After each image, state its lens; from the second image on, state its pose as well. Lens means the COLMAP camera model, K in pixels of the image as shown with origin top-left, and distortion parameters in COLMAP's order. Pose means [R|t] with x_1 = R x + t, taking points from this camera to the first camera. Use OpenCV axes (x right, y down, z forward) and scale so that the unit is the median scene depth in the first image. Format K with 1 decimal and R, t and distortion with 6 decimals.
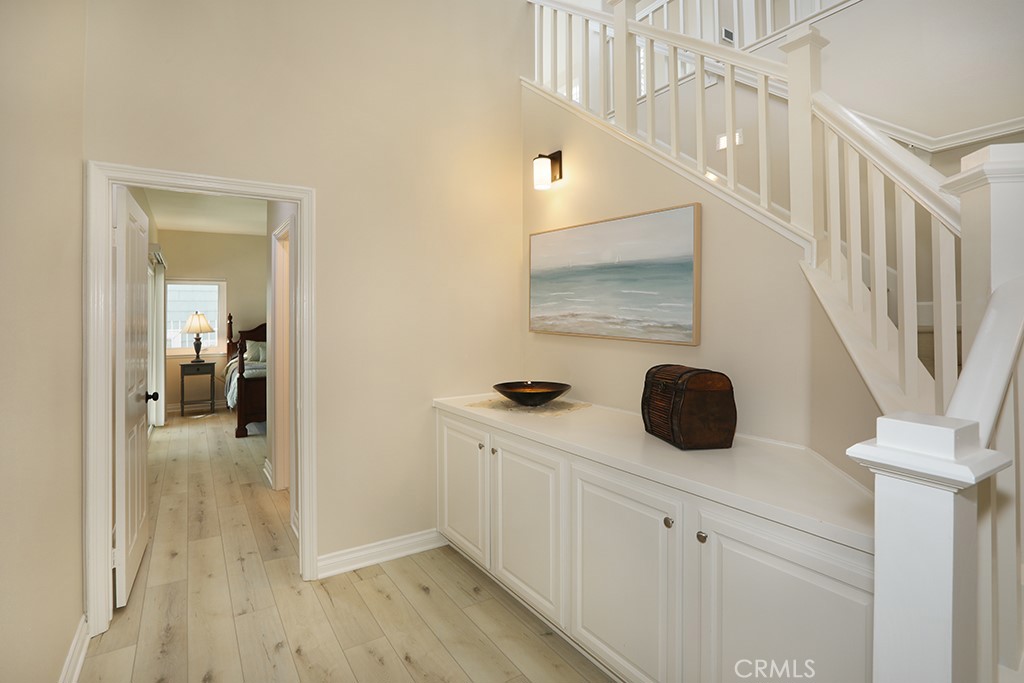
lens RADIAL K [[495.1, 0, 513.7], [0, 495.1, 313.0], [0, 0, 1]] dist [-0.014996, 0.000320]
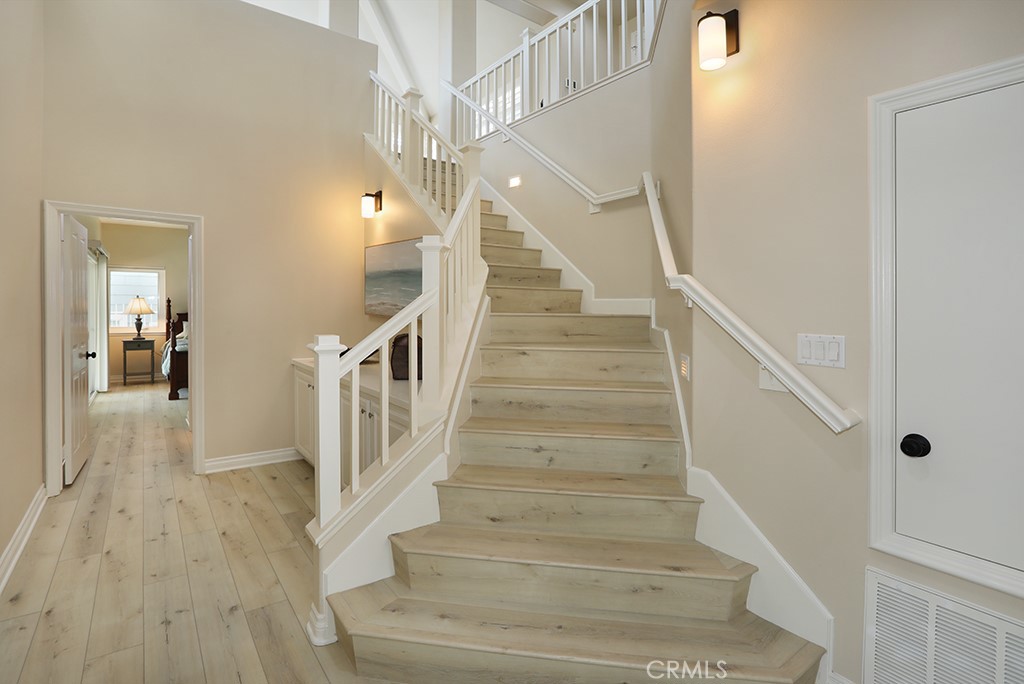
lens RADIAL K [[505.8, 0, 512.5], [0, 505.8, 319.3], [0, 0, 1]] dist [0.000086, 0.000917]
pose [[0.998843, 0.016466, 0.045188, 0.261262], [-0.017971, 0.999290, 0.033101, -0.003272], [-0.044610, -0.033874, 0.998430, -0.324816]]
